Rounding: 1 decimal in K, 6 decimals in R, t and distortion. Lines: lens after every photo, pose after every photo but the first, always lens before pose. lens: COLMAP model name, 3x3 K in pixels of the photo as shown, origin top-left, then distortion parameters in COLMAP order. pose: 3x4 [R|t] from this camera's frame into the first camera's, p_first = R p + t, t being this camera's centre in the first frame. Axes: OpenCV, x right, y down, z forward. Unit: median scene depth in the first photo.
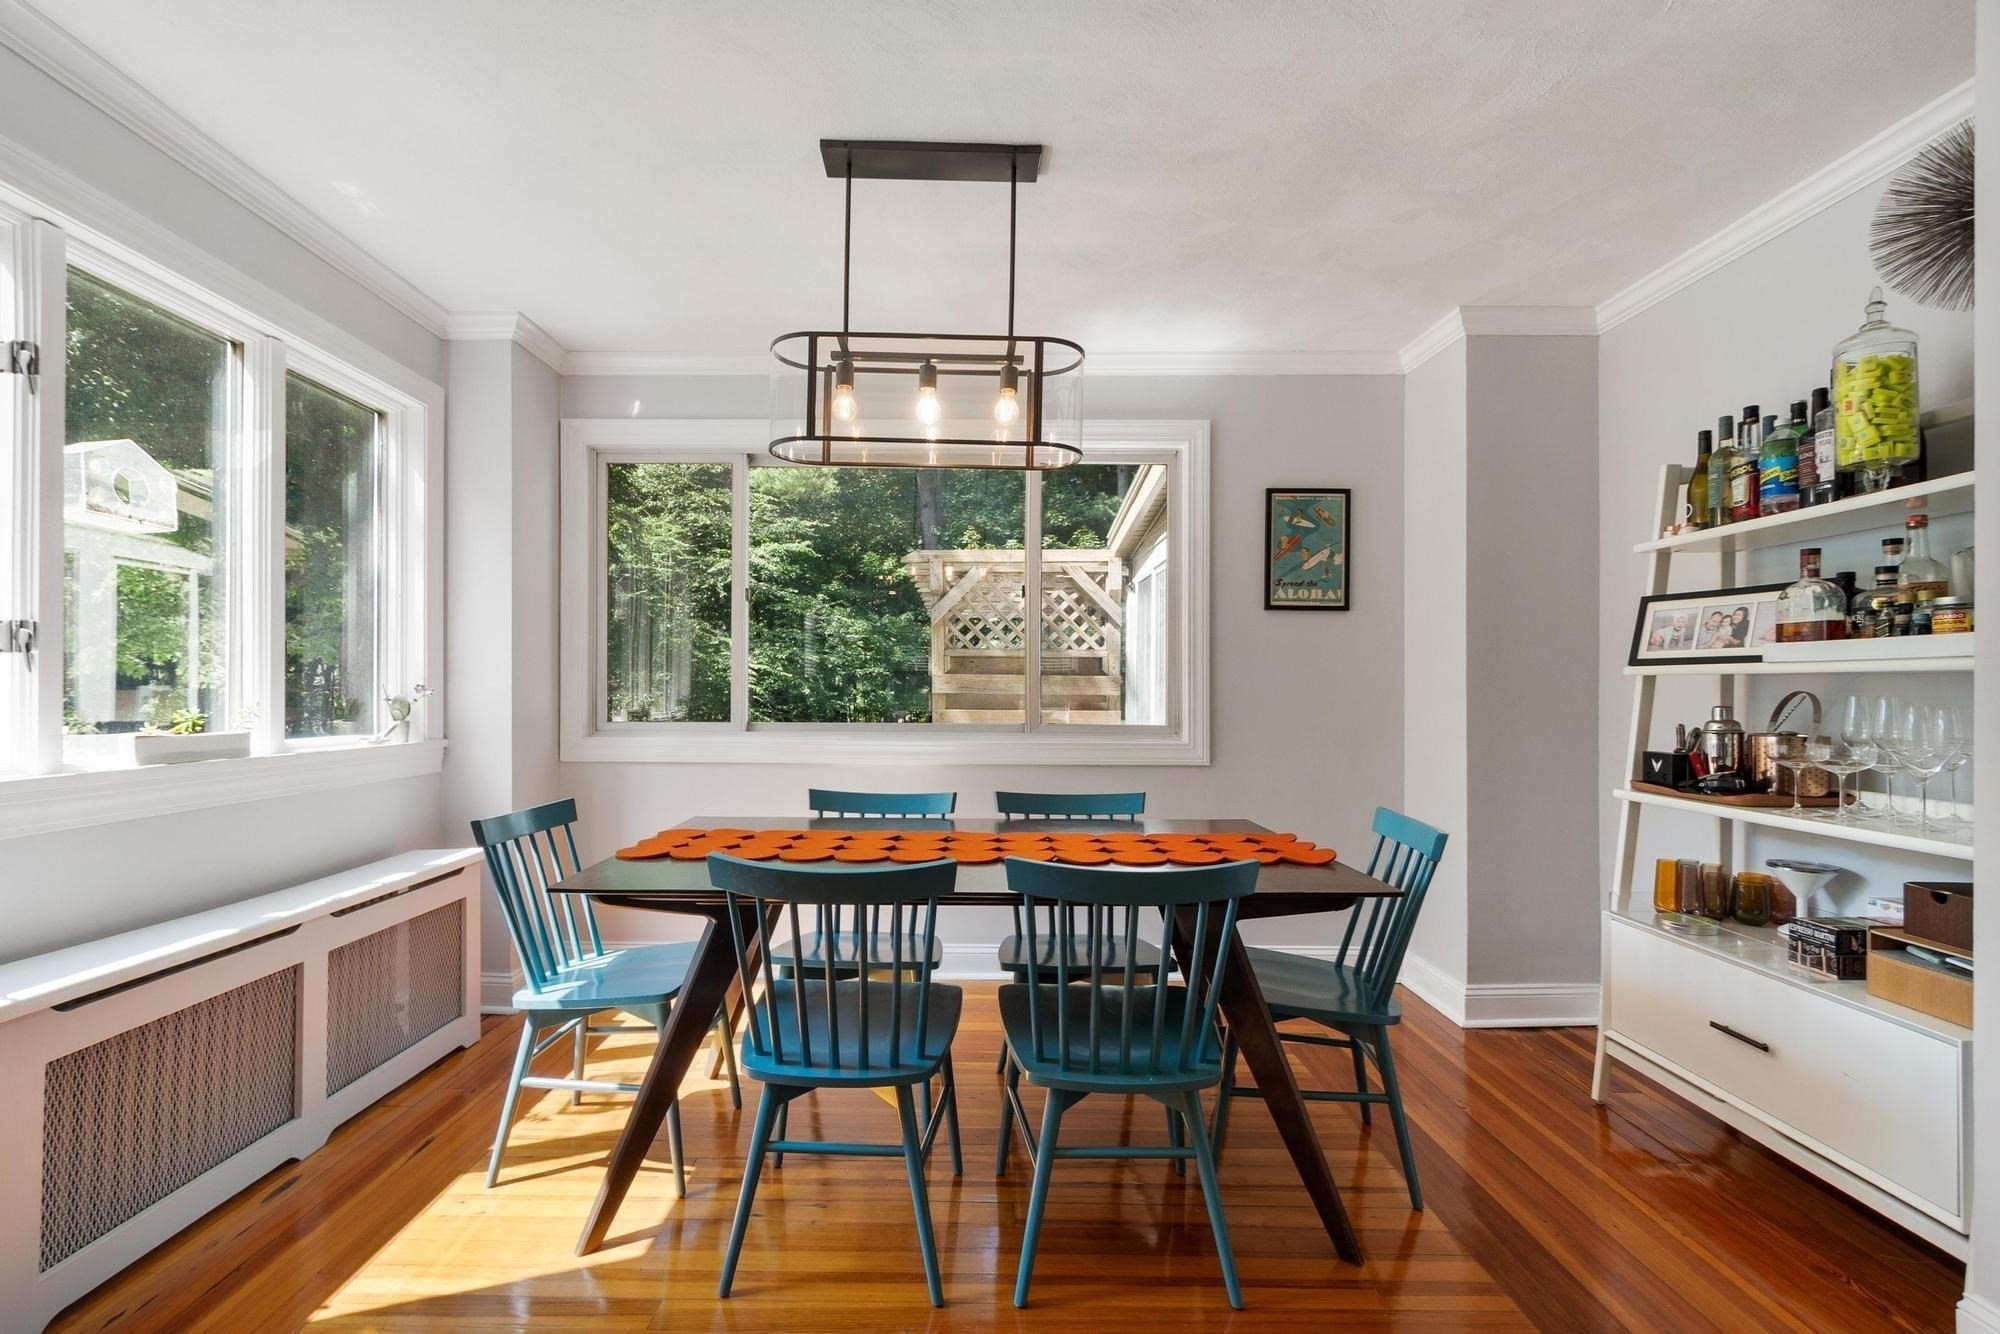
lens RADIAL K [[869.9, 0, 961.8], [0, 869.9, 681.2], [0, 0, 1]] dist [0.001283, -0.000408]
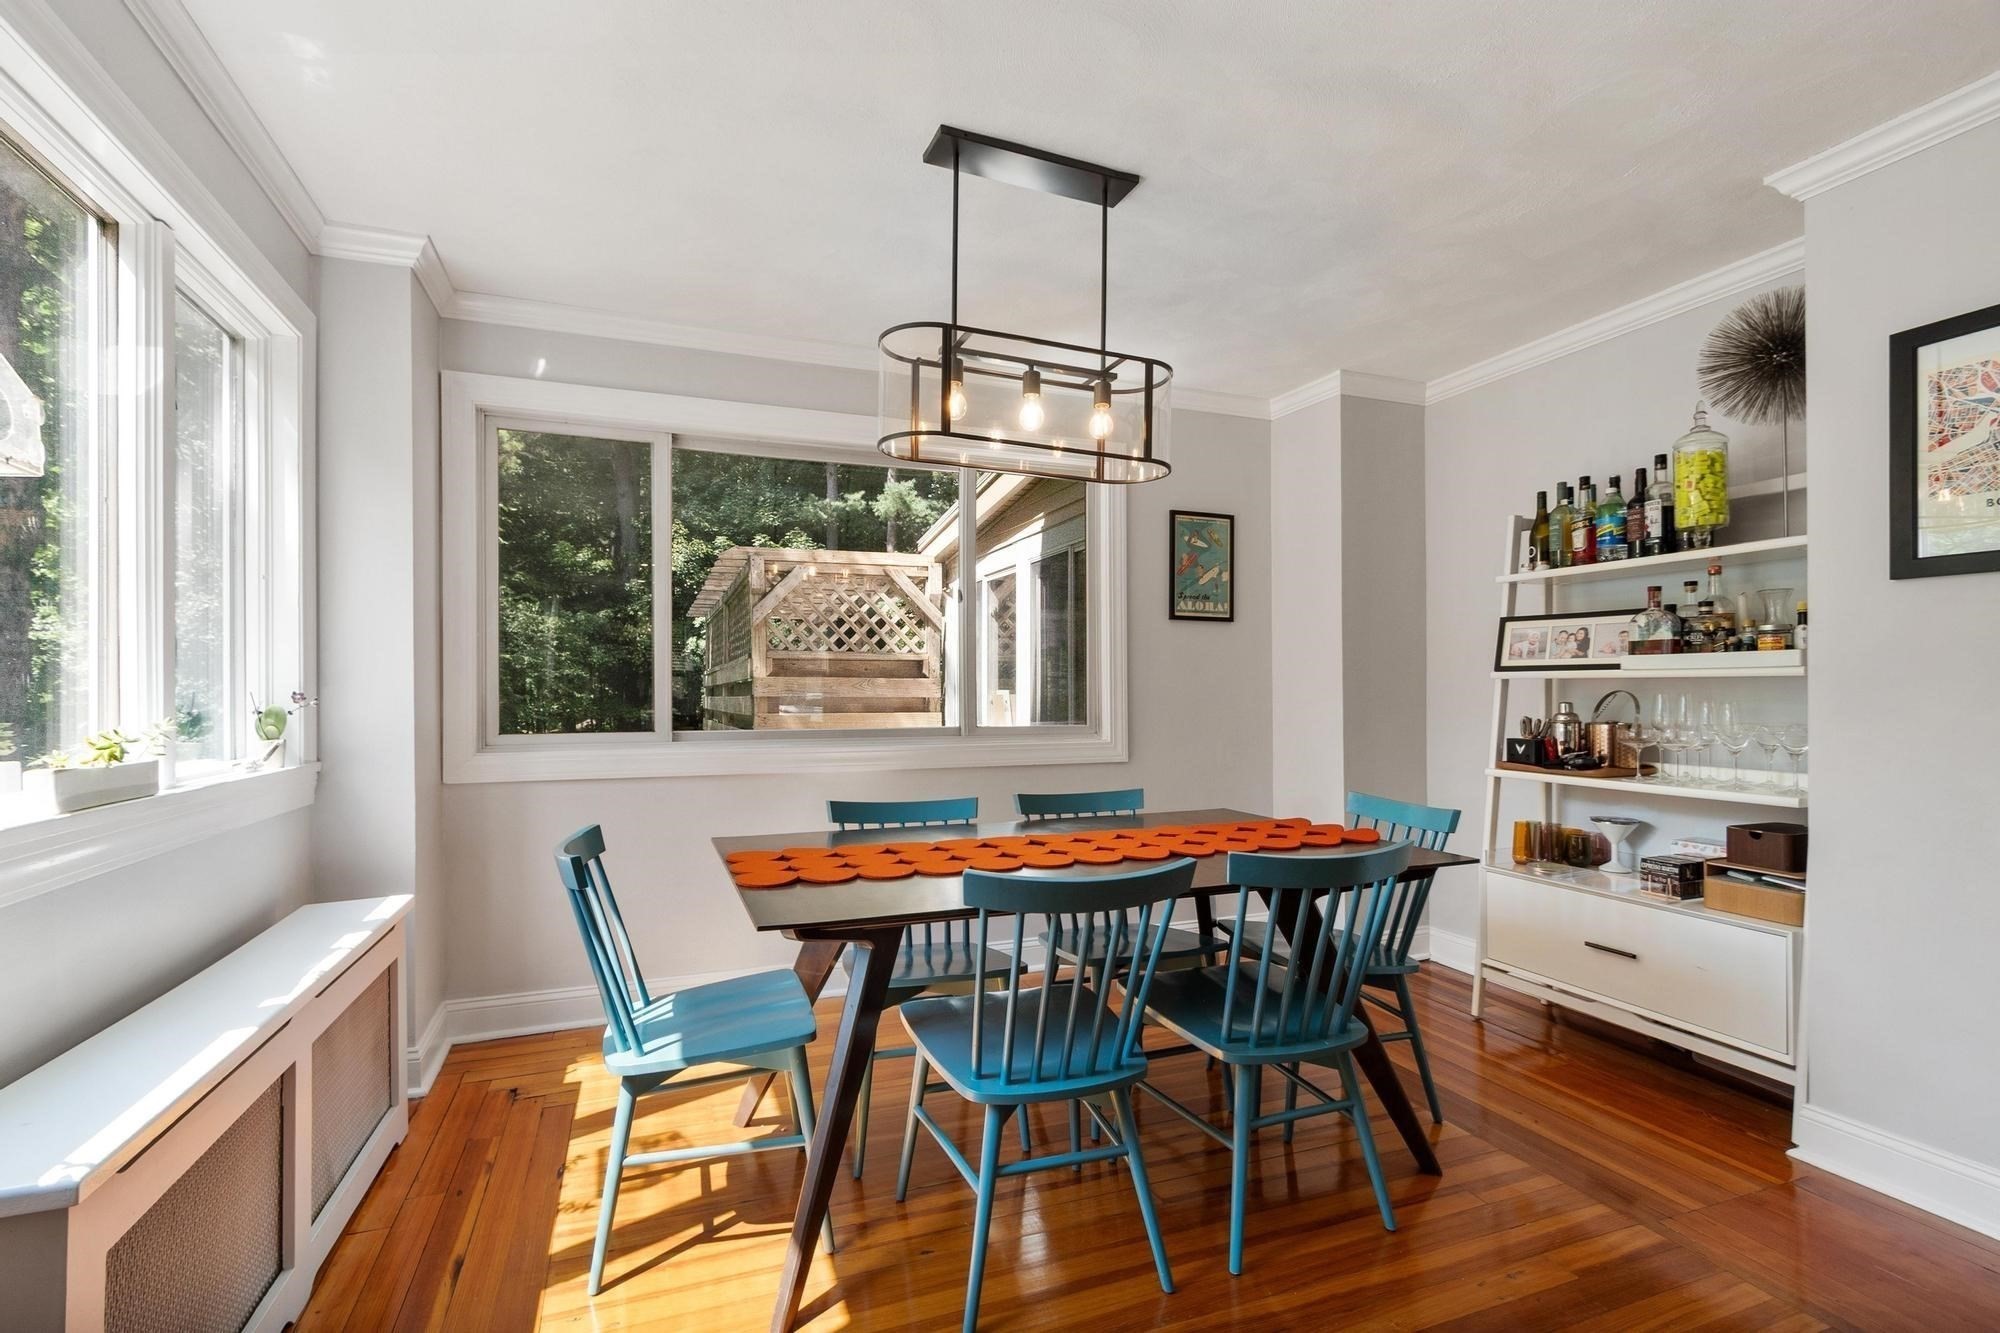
lens RADIAL K [[869.9, 0, 961.8], [0, 869.9, 680.7], [0, 0, 1]] dist [0.001283, -0.000408]
pose [[0.938191, -0.002205, 0.346110, -0.417285], [0.003078, 0.999993, -0.001972, -0.003988], [-0.346103, 0.002915, 0.938192, 0.077674]]
